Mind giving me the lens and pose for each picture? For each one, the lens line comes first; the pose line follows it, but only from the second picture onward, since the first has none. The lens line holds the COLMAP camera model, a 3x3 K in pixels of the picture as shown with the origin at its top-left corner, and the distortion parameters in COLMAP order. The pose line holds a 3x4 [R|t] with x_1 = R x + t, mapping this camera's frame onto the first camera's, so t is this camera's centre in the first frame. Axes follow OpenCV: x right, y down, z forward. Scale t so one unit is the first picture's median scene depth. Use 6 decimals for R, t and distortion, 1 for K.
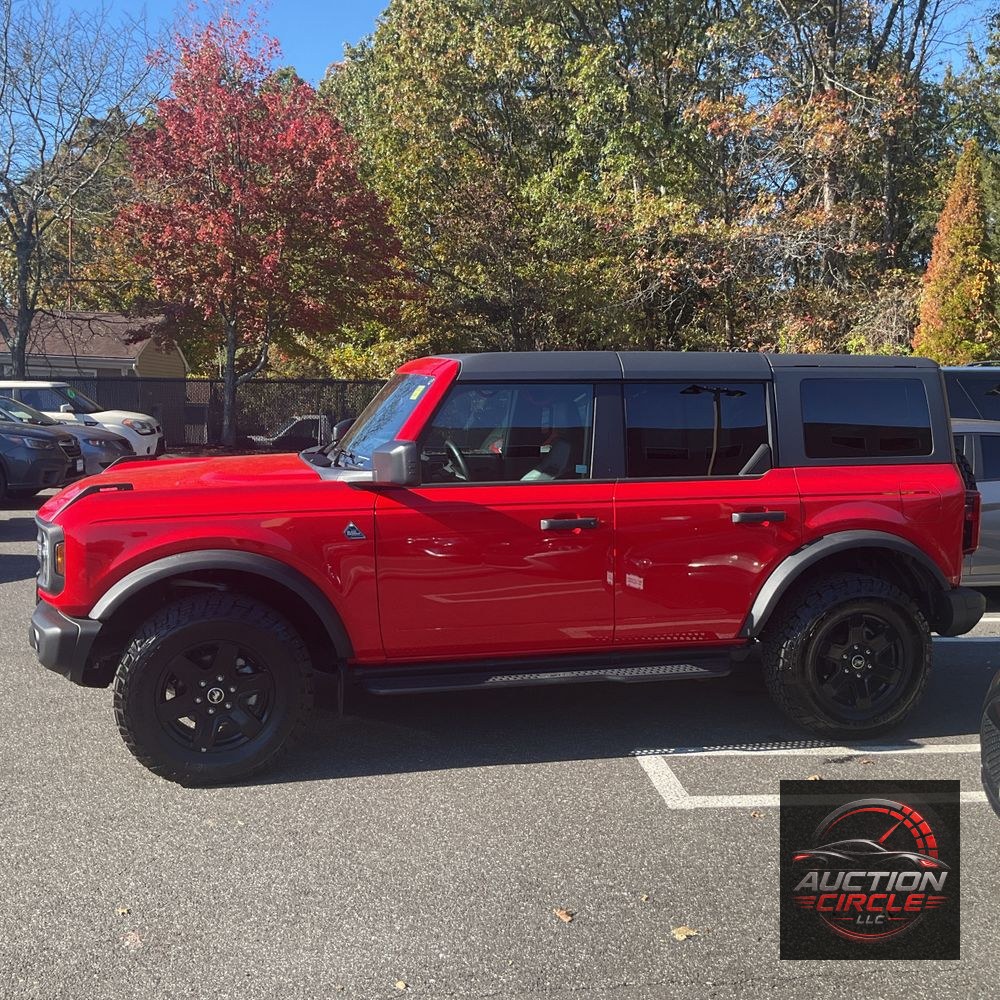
lens RADIAL K [[1109.5, 0, 493.4], [0, 1109.5, 499.7], [0, 0, 1]] dist [0.094579, -0.204821]
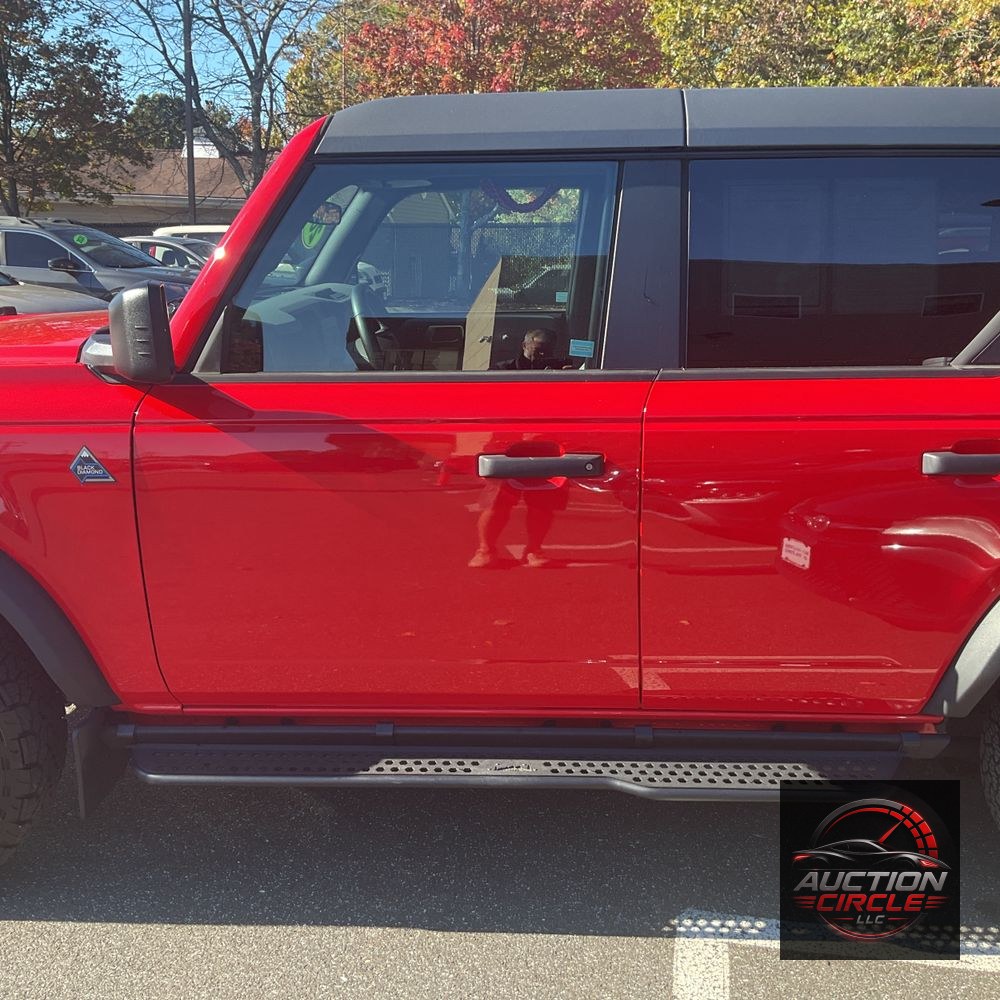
lens RADIAL K [[1109.5, 0, 493.4], [0, 1109.5, 499.7], [0, 0, 1]] dist [0.094579, -0.204821]
pose [[0.963114, 0.055249, -0.263362, 0.040433], [-0.020891, 0.991094, 0.131516, -0.005963], [0.268283, -0.121162, 0.955690, 0.125412]]
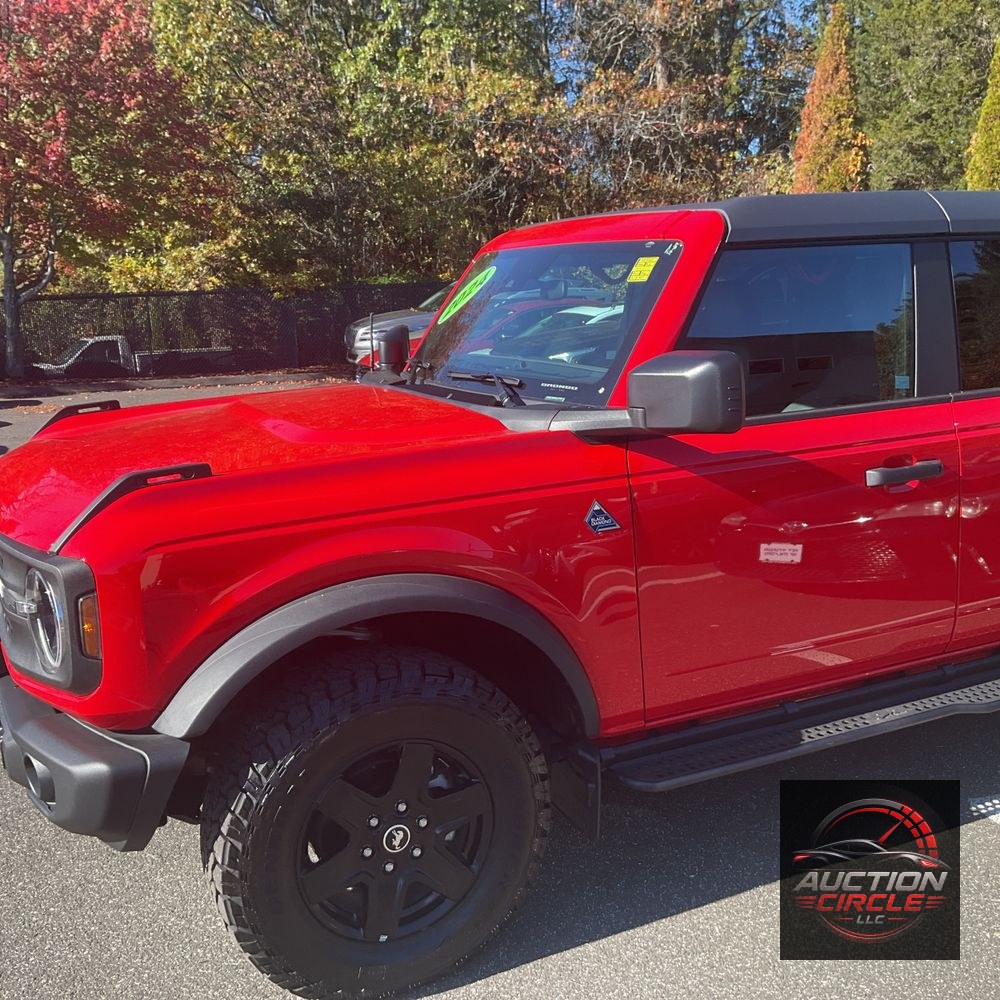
lens RADIAL K [[1109.5, 0, 493.4], [0, 1109.5, 499.7], [0, 0, 1]] dist [0.094579, -0.204821]
pose [[0.977340, -0.079610, 0.196137, -0.064432], [0.063547, 0.994190, 0.086883, -0.007434], [-0.201914, -0.072451, 0.976720, 0.101696]]
